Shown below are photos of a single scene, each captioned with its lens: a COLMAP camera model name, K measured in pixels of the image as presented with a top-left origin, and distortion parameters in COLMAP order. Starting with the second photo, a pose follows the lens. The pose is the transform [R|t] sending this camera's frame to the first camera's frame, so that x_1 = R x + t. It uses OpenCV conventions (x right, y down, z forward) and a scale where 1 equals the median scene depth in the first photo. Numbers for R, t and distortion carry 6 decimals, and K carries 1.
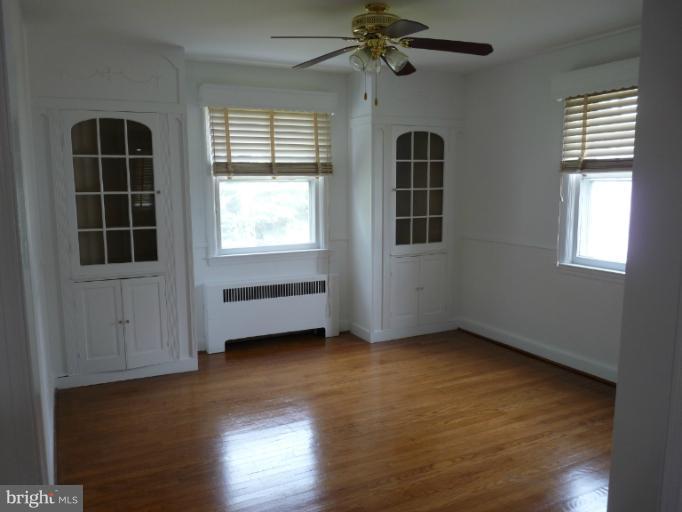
lens RADIAL K [[552.5, 0, 327.6], [0, 552.5, 258.6], [0, 0, 1]] dist [-0.010943, -0.011459]
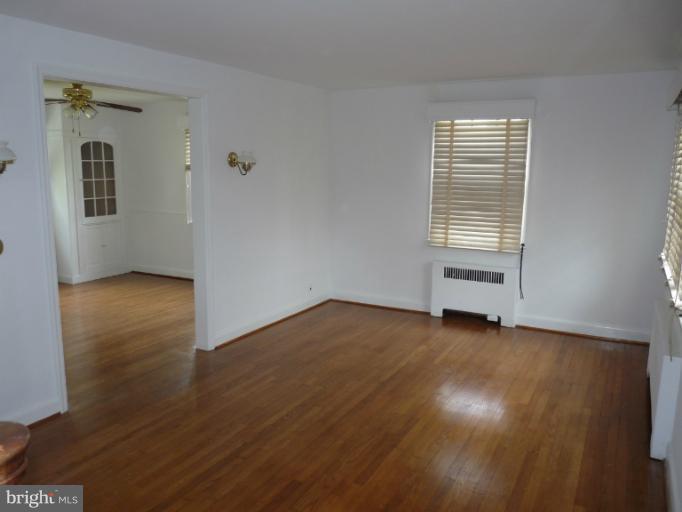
lens RADIAL K [[552.5, 0, 340.6], [0, 552.5, 254.8], [0, 0, 1]] dist [-0.010943, -0.011459]
pose [[0.813705, -0.079185, 0.575859, -0.215378], [0.066494, 0.996855, 0.043118, 0.070241], [-0.577462, 0.003205, 0.816411, -0.734317]]
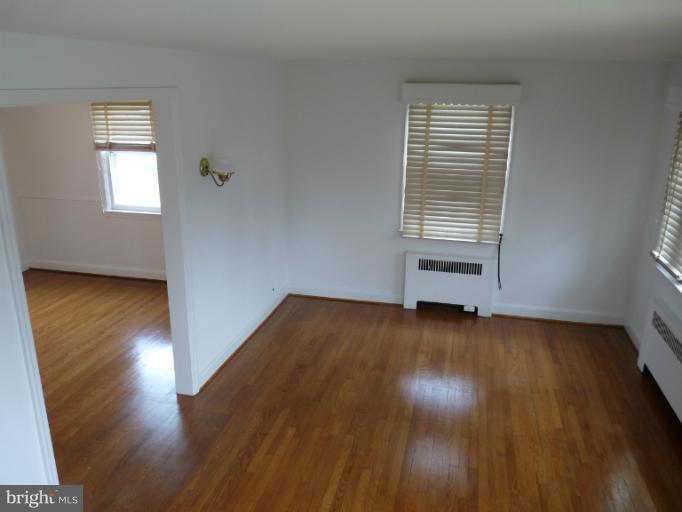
lens RADIAL K [[552.5, 0, 342.5], [0, 552.5, 255.0], [0, 0, 1]] dist [-0.010943, -0.011459]
pose [[0.638646, -0.213811, 0.739200, -0.296001], [0.094127, 0.975115, 0.200726, -0.114051], [-0.763722, -0.058614, 0.642878, -0.457814]]
